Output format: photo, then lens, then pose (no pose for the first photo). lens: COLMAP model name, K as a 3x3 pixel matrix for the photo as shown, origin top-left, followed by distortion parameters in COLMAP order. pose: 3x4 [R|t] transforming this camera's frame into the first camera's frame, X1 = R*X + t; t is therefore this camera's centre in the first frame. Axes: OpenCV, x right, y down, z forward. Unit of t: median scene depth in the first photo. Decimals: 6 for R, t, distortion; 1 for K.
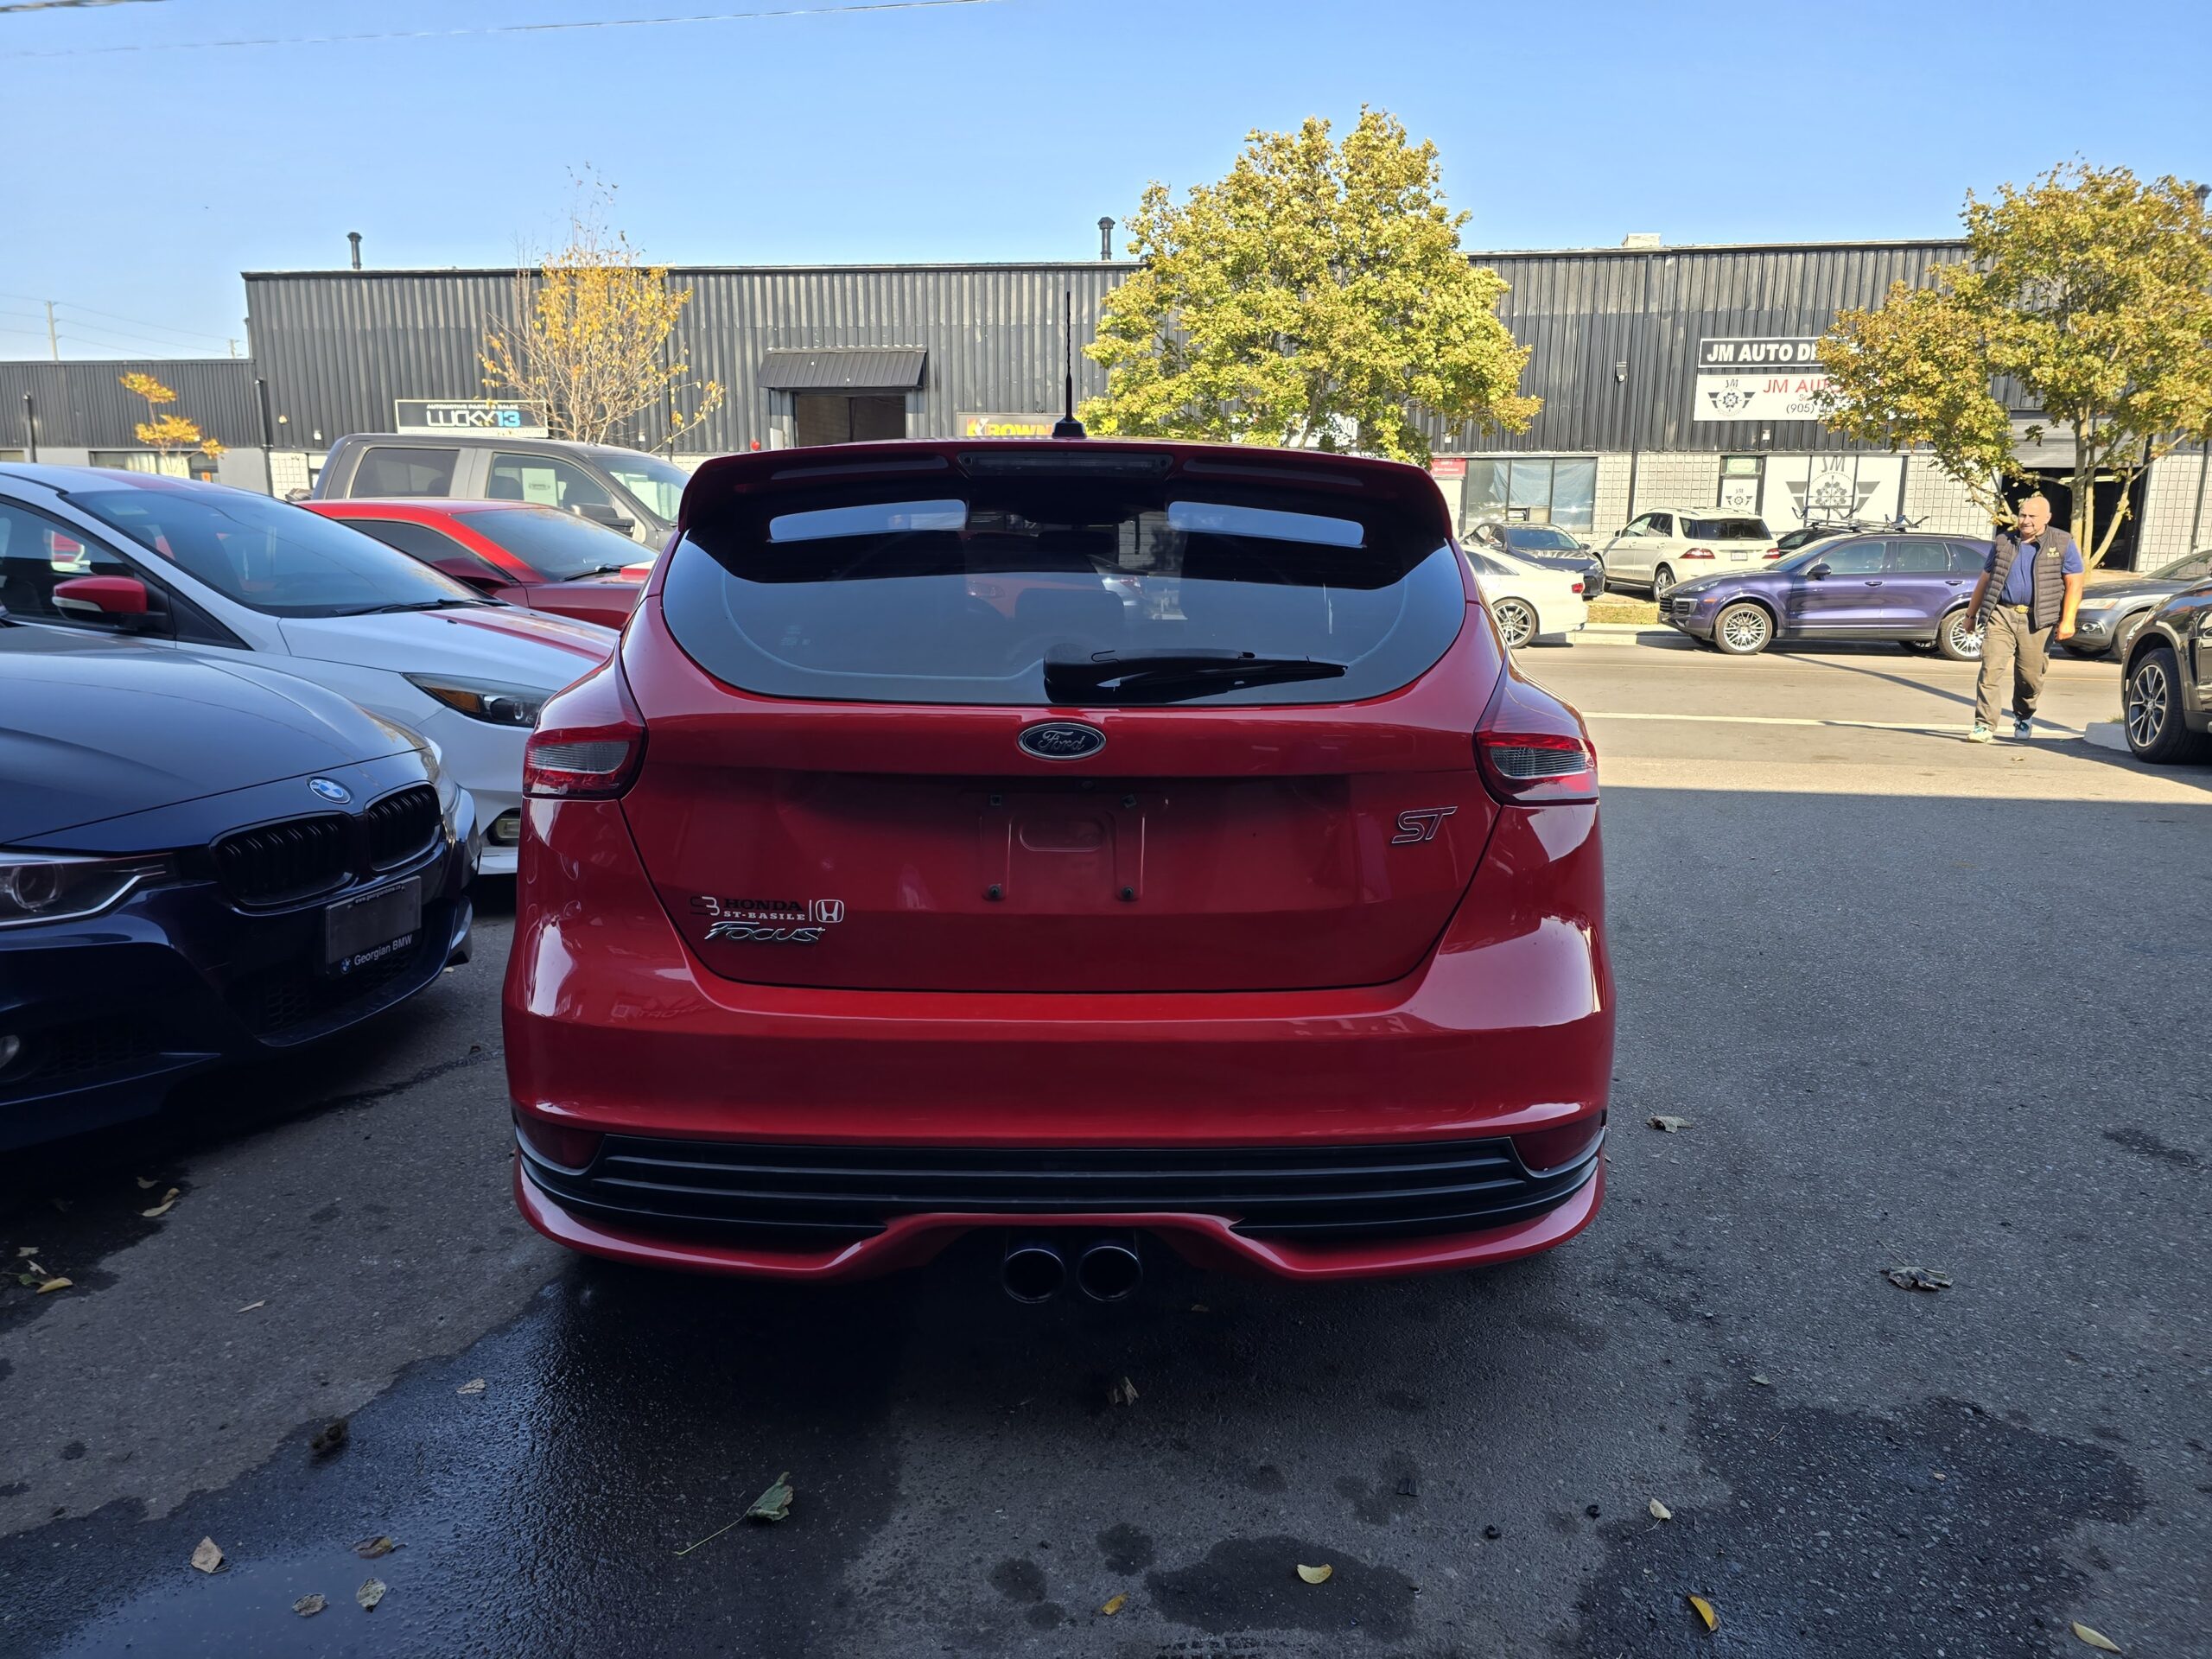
lens RADIAL K [[1502.7, 0, 1110.7], [0, 1502.7, 812.5], [0, 0, 1]] dist [0.071861, -0.076964]
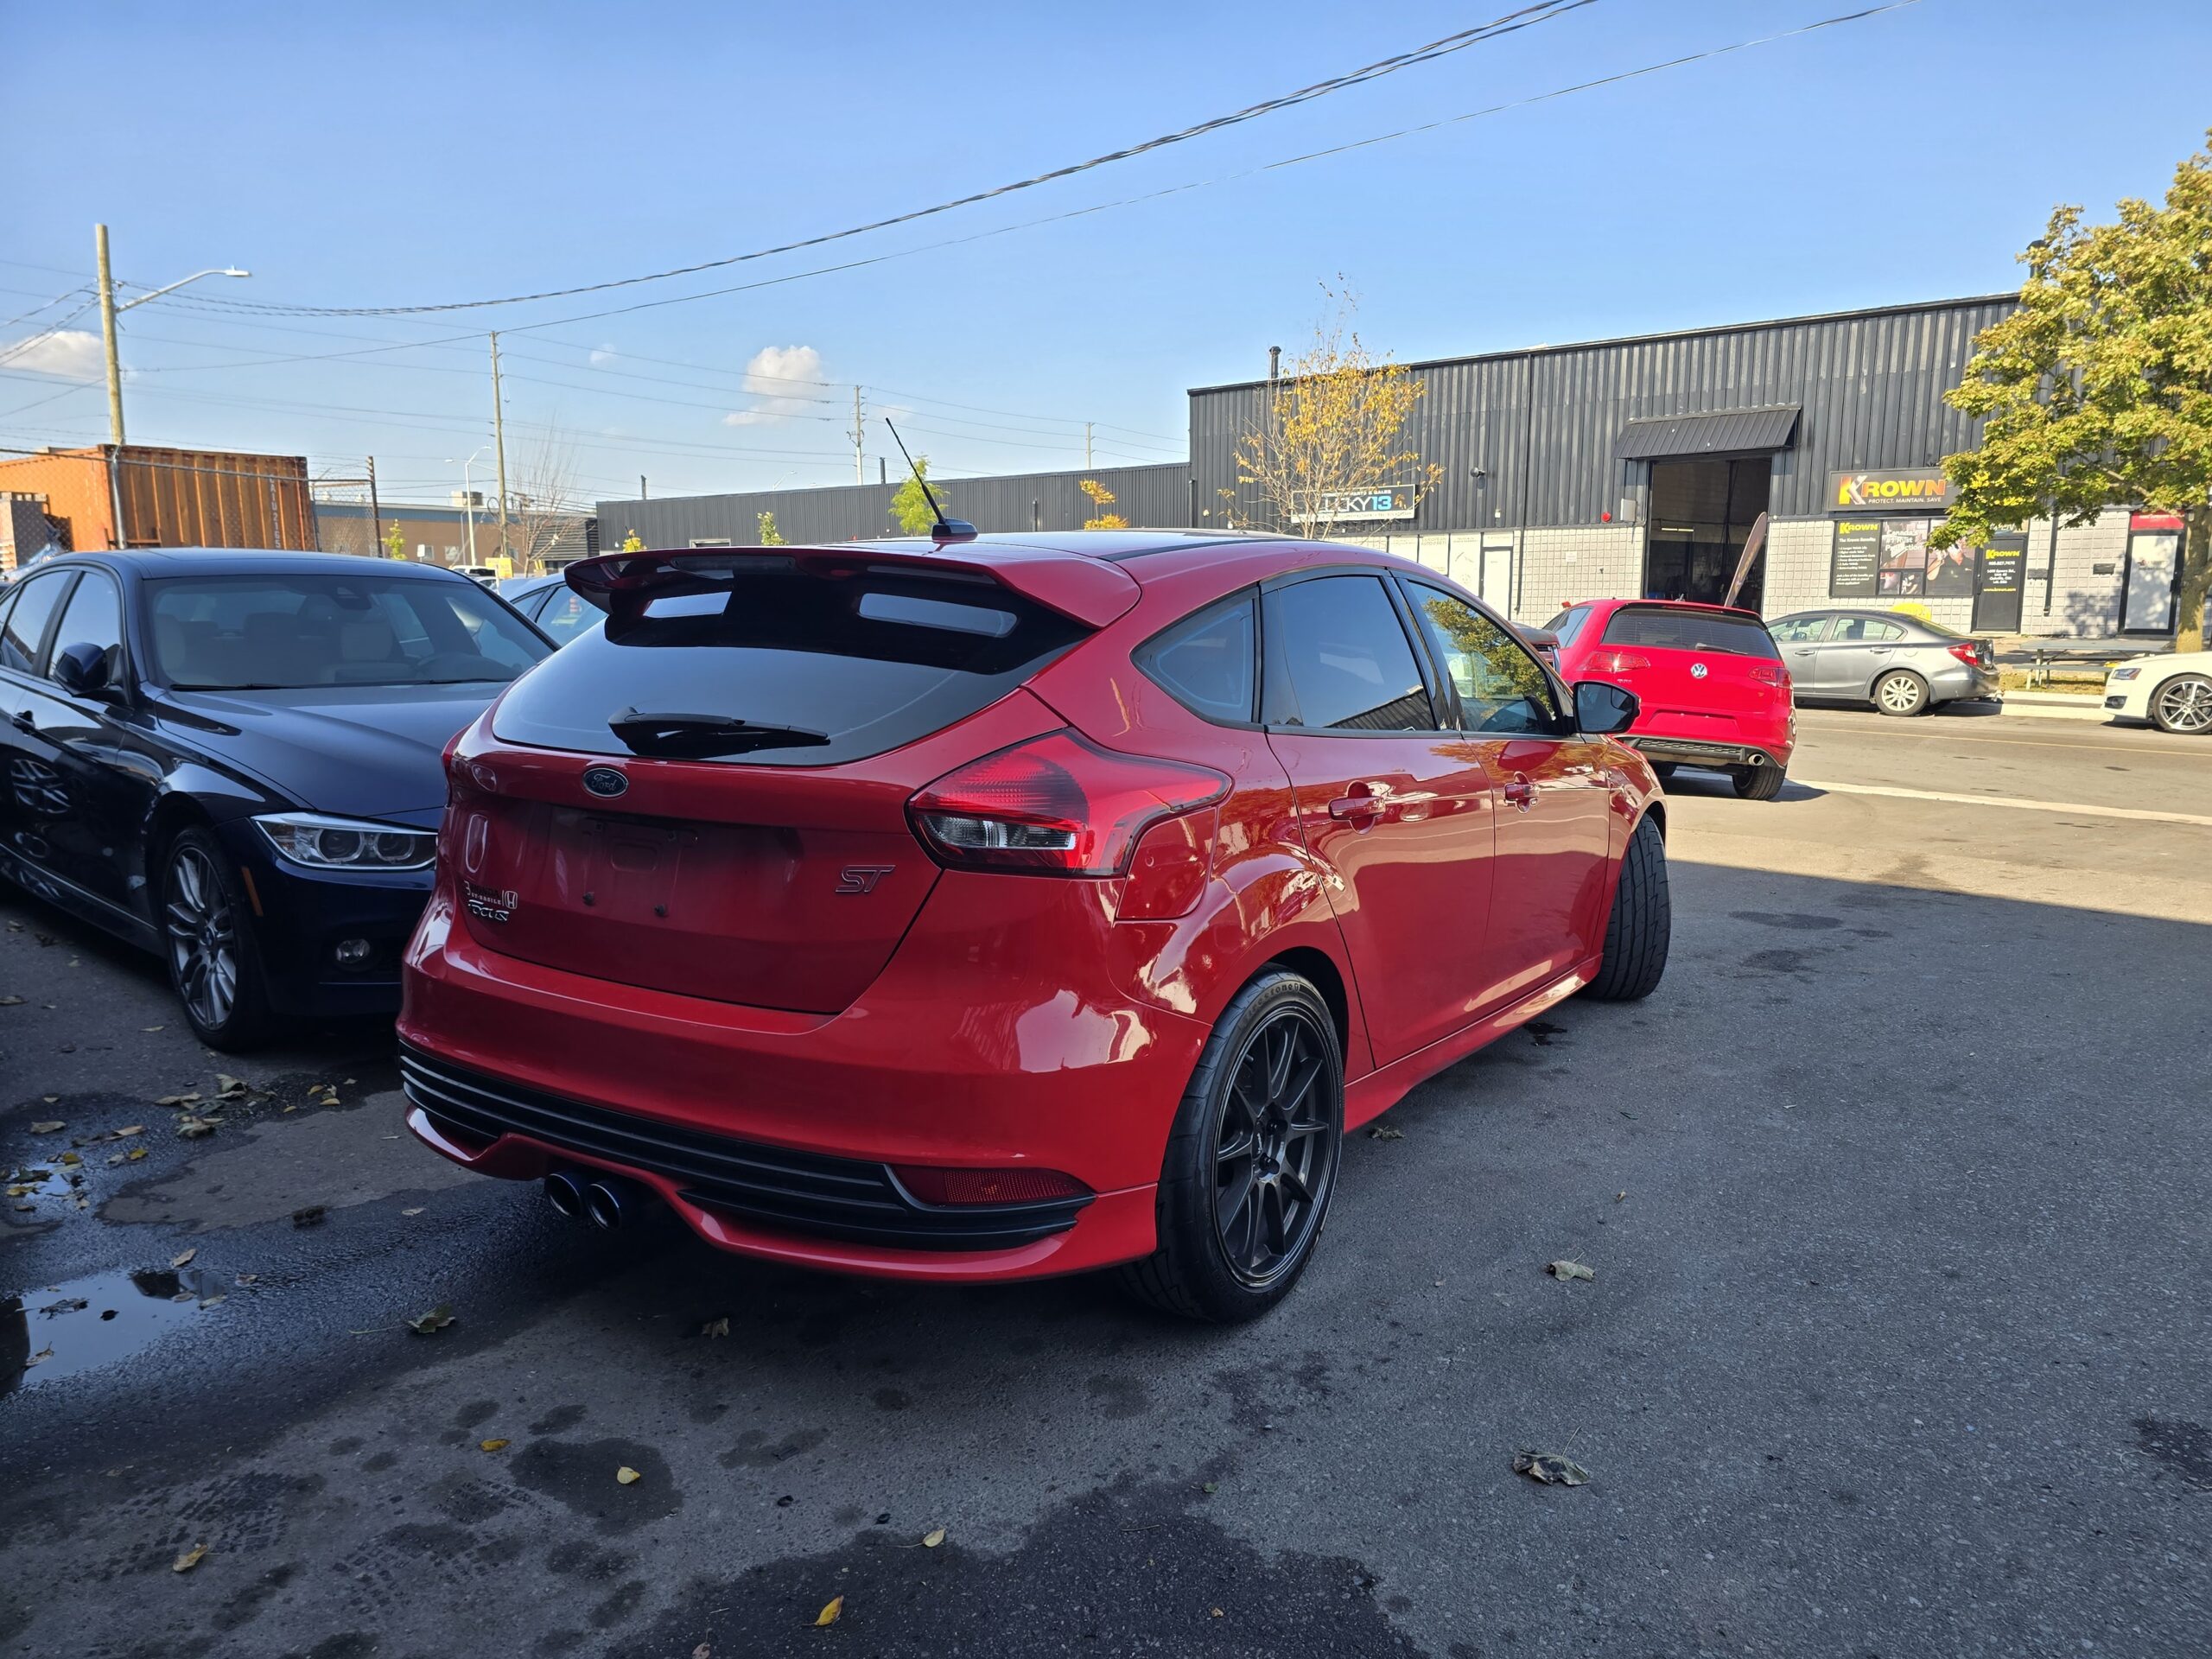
lens RADIAL K [[1498.4, 0, 1127.2], [0, 1498.4, 824.9], [0, 0, 1]] dist [0.058021, -0.058428]
pose [[0.840964, 0.075704, -0.535769, 0.058971], [-0.095320, 0.995406, -0.008968, -0.002438], [0.532629, 0.058611, 0.844317, 0.008811]]
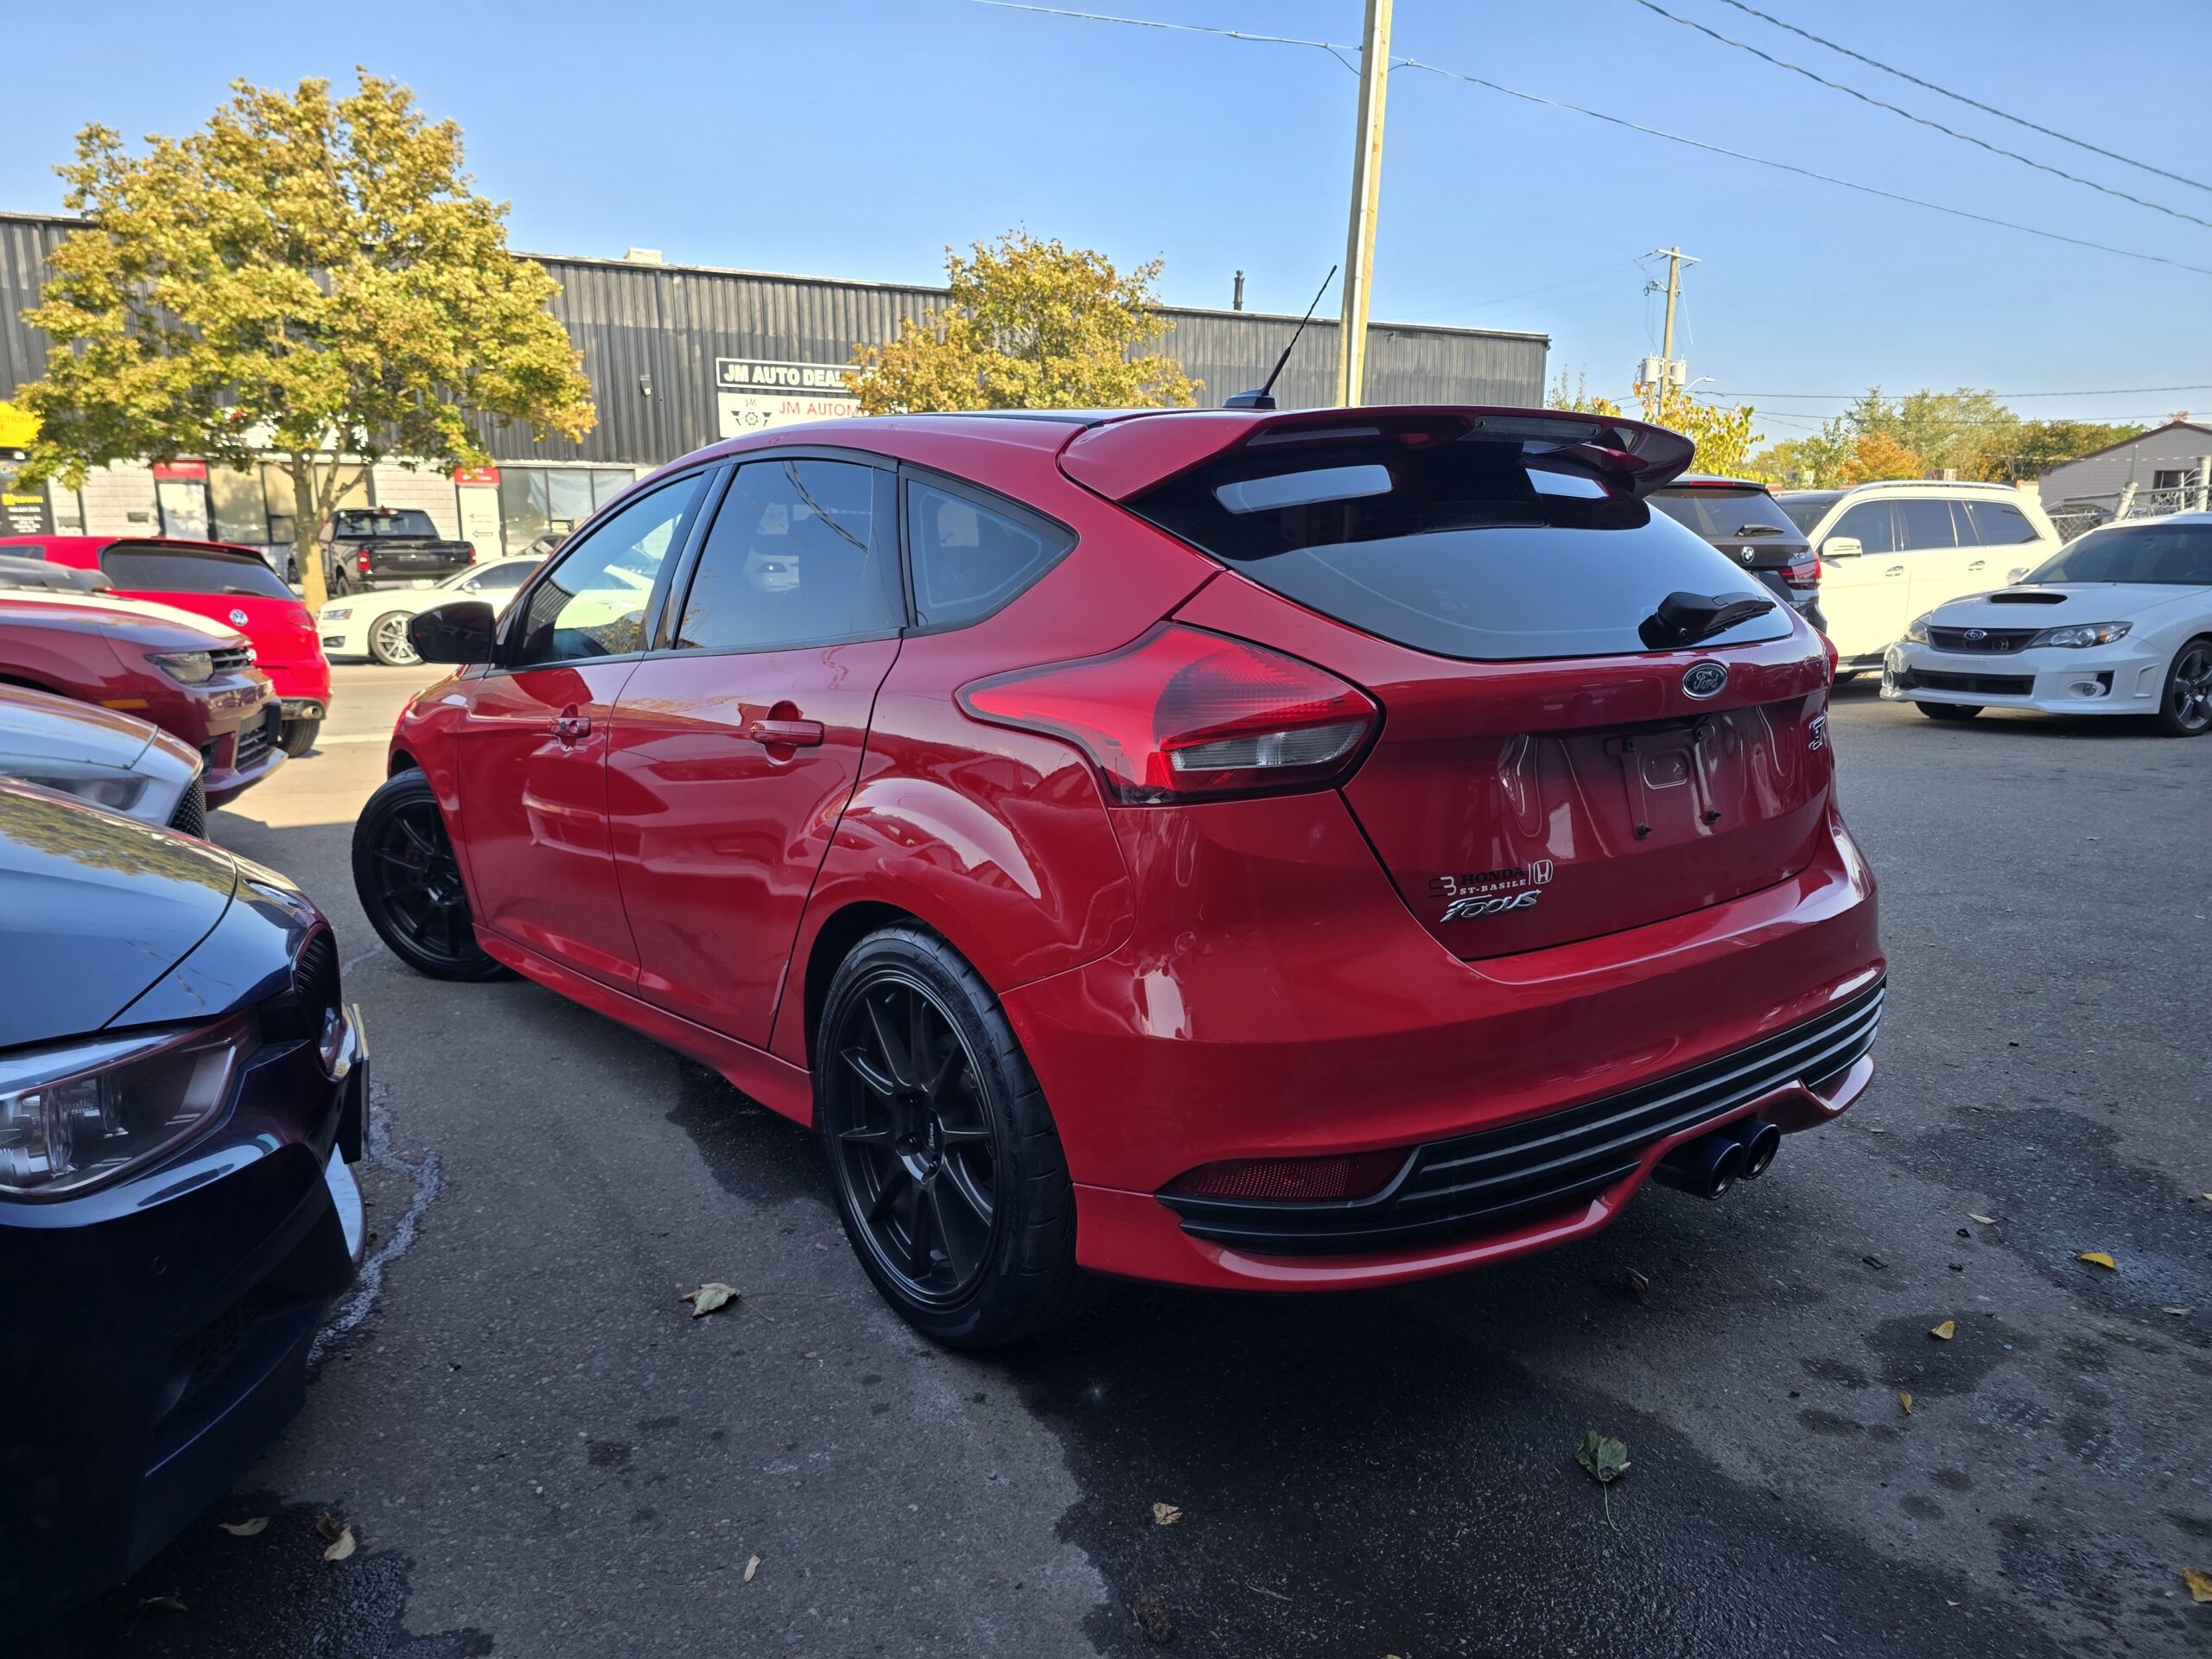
lens RADIAL K [[1498.4, 0, 1127.2], [0, 1498.4, 824.9], [0, 0, 1]] dist [0.058021, -0.058428]
pose [[0.785244, -0.127099, 0.606001, -0.059350], [0.127647, 0.990912, 0.042425, -0.002528], [-0.605886, 0.044040, 0.794331, 0.022109]]
